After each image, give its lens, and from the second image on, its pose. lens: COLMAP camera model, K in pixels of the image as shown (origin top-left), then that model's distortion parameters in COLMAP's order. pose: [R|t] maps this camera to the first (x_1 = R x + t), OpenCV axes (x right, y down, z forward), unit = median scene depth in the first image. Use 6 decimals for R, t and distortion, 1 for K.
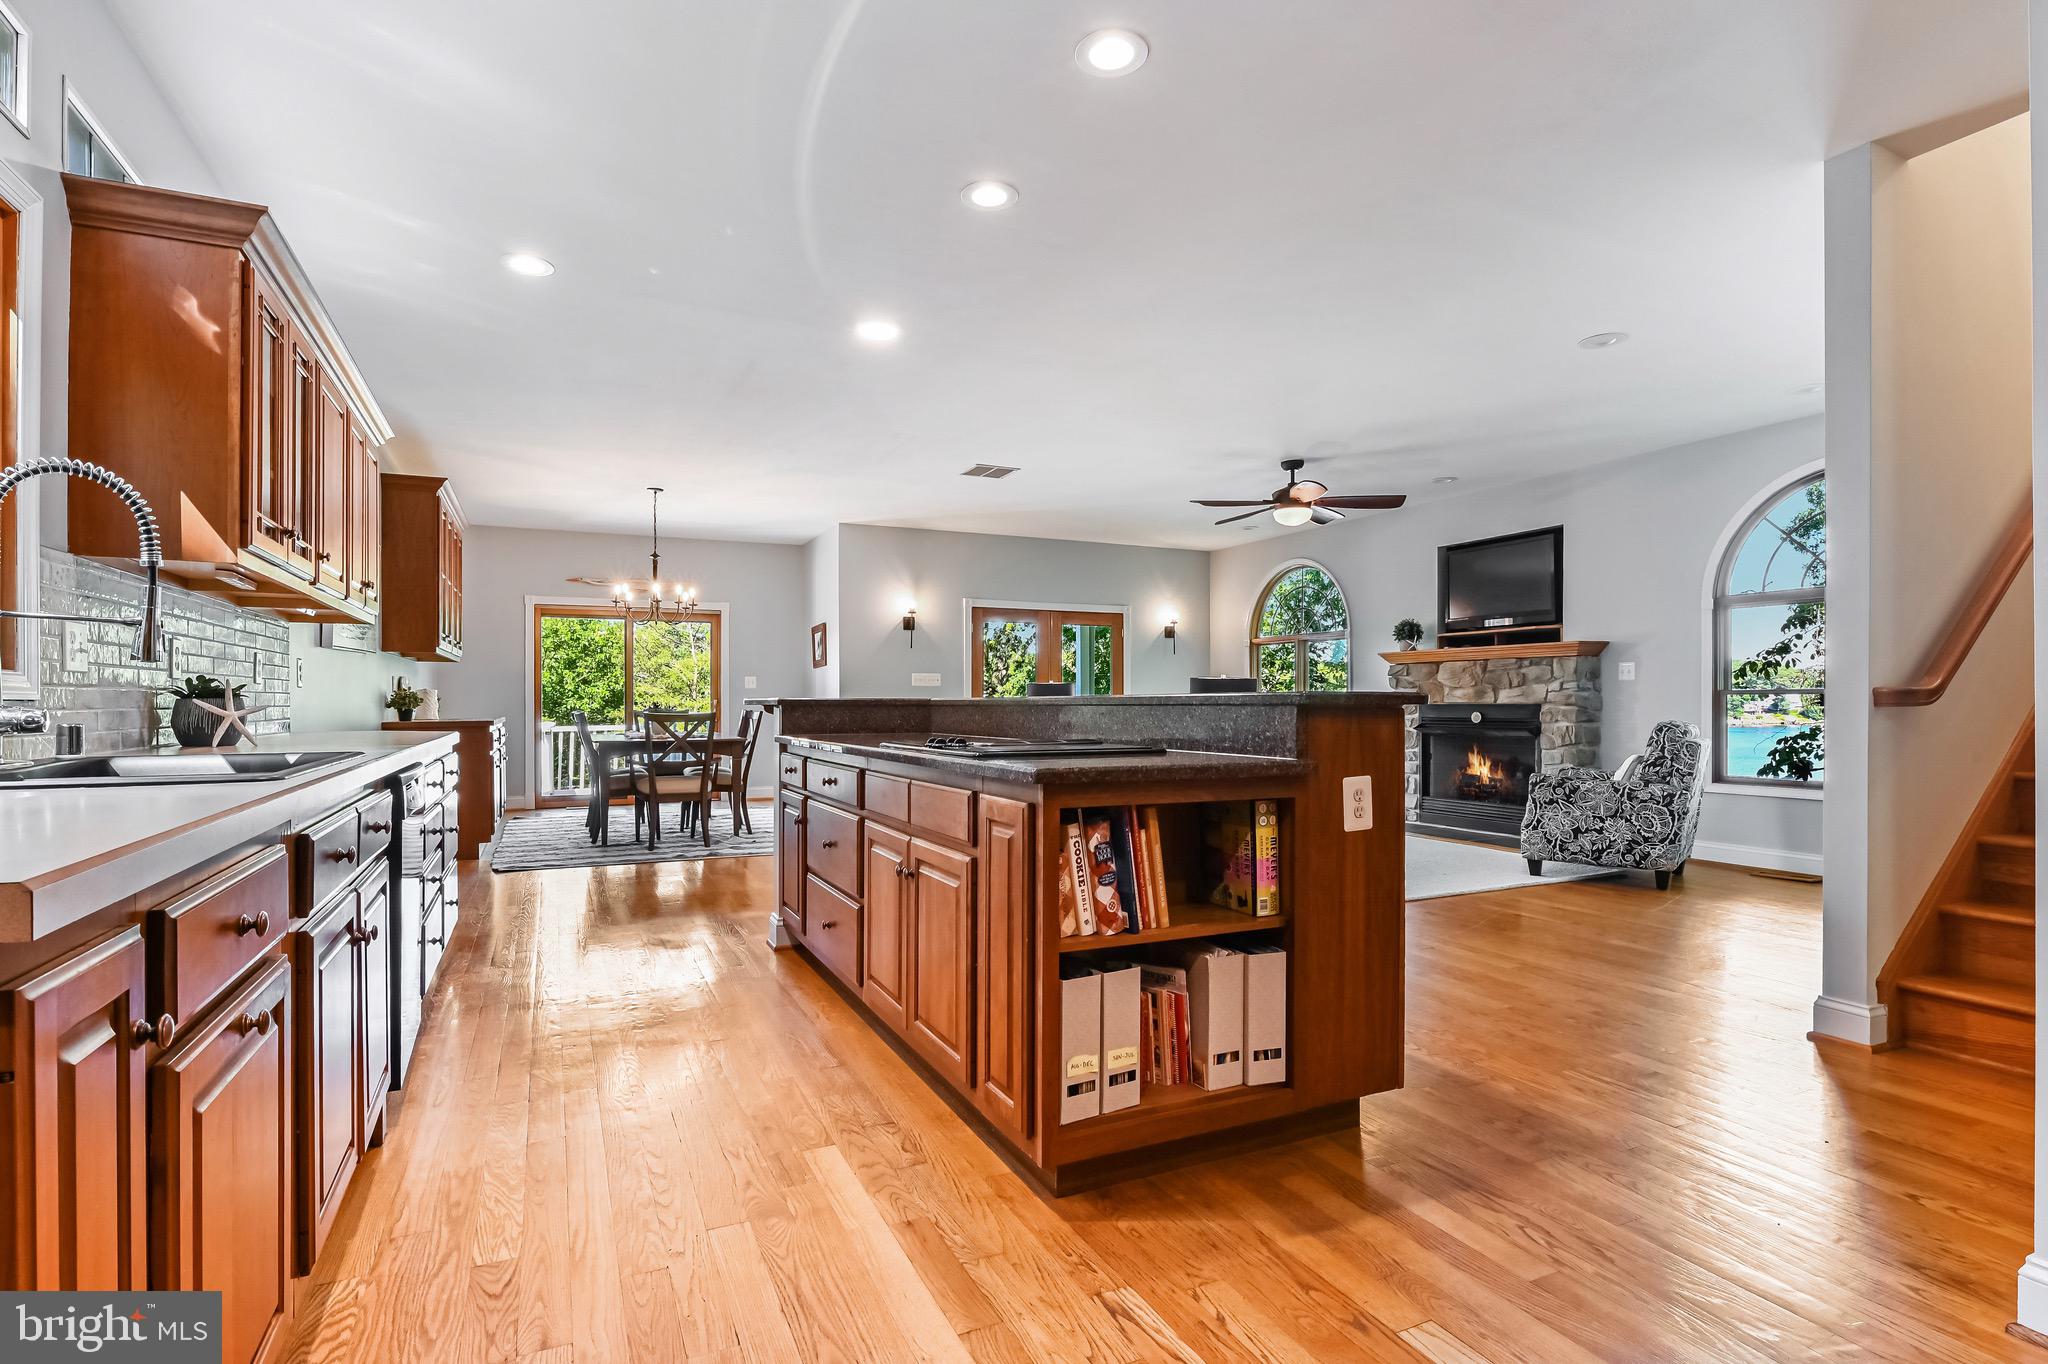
lens RADIAL K [[992.6, 0, 1026.2], [0, 992.6, 702.9], [0, 0, 1]] dist [-0.003745, -0.000377]
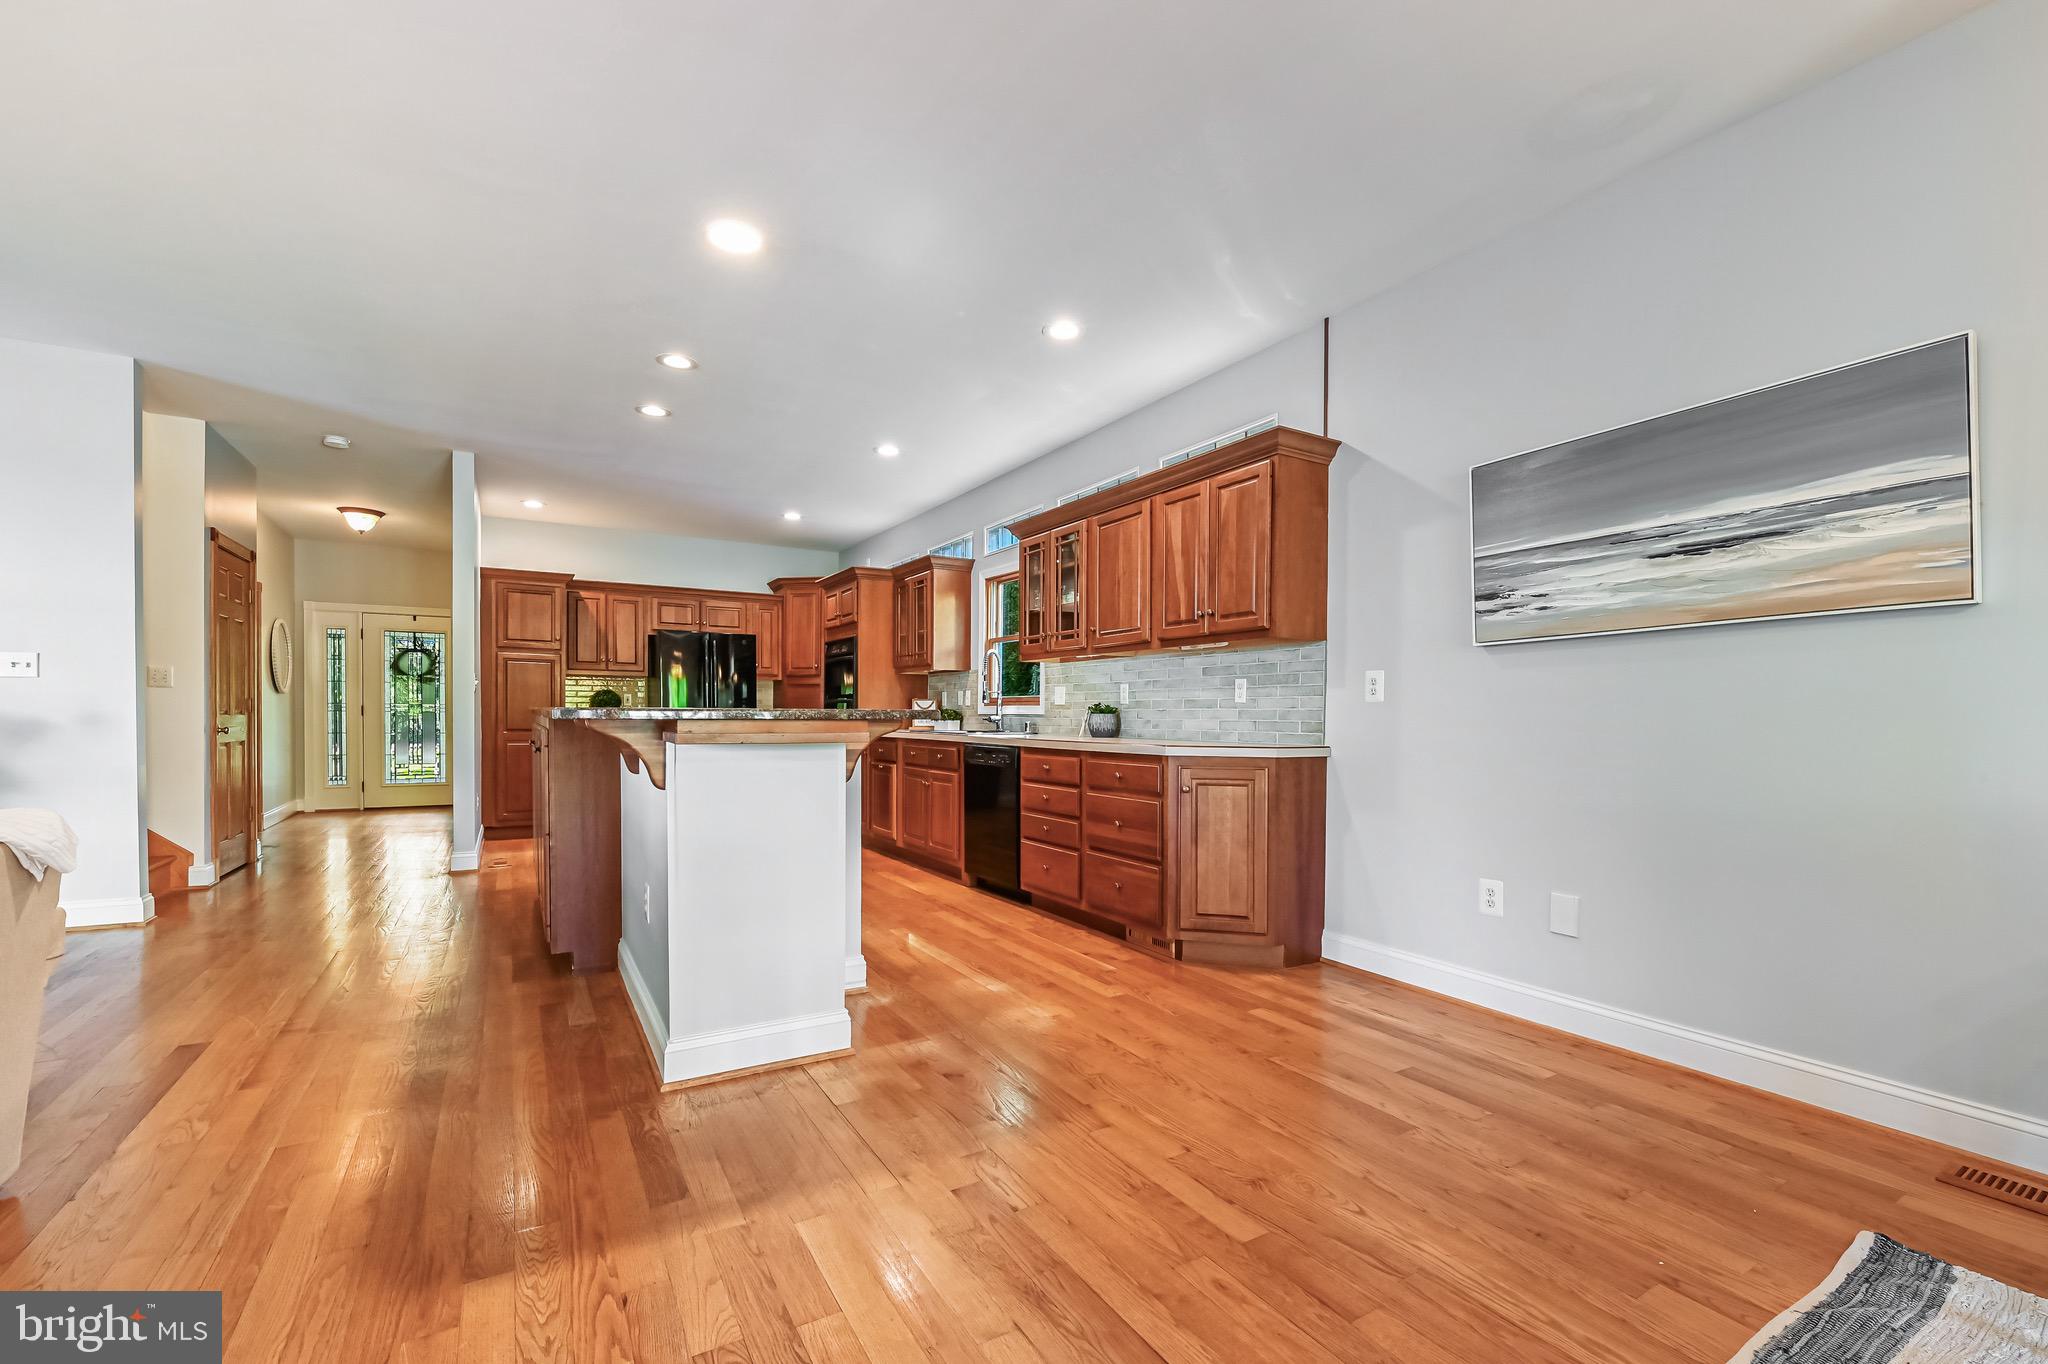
lens RADIAL K [[868.1, 0, 1018.6], [0, 868.1, 735.1], [0, 0, 1]] dist [-0.008914, -0.000486]
pose [[-0.996414, -0.004510, -0.084486, -0.224507], [-0.006542, 0.999696, 0.023793, -0.001081], [0.084353, 0.024260, -0.996141, 1.210293]]
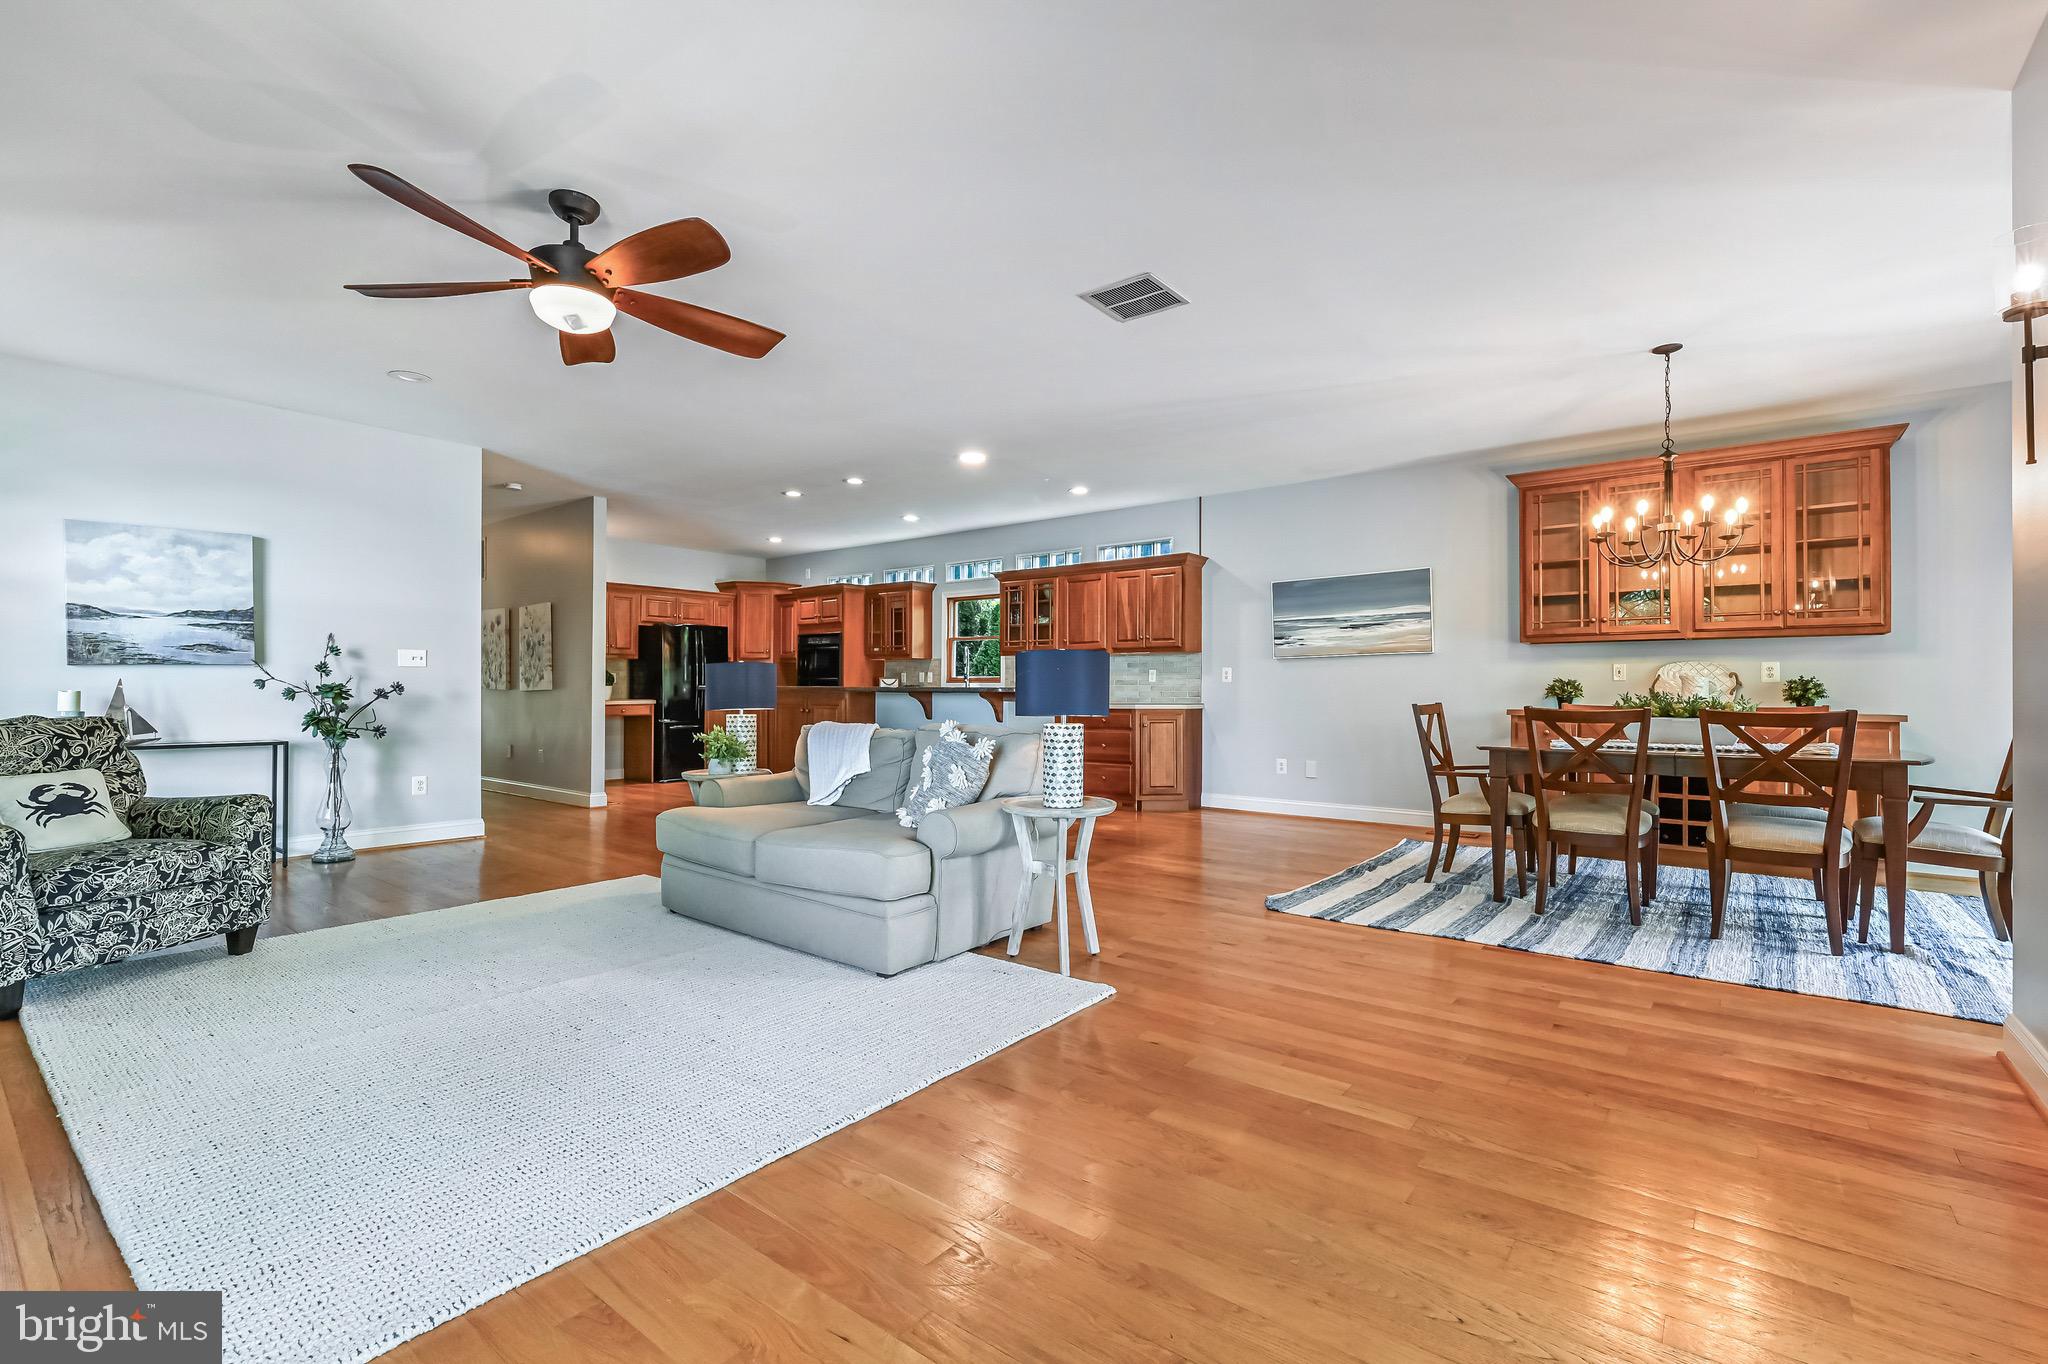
lens RADIAL K [[903.0, 0, 1030.3], [0, 903.0, 688.4], [0, 0, 1]] dist [-0.001539, -0.001075]
pose [[-0.896252, -0.001305, -0.443543, 0.291309], [-0.001773, 0.999998, 0.000642, -0.002388], [0.443541, 0.001362, -0.896253, 1.665454]]
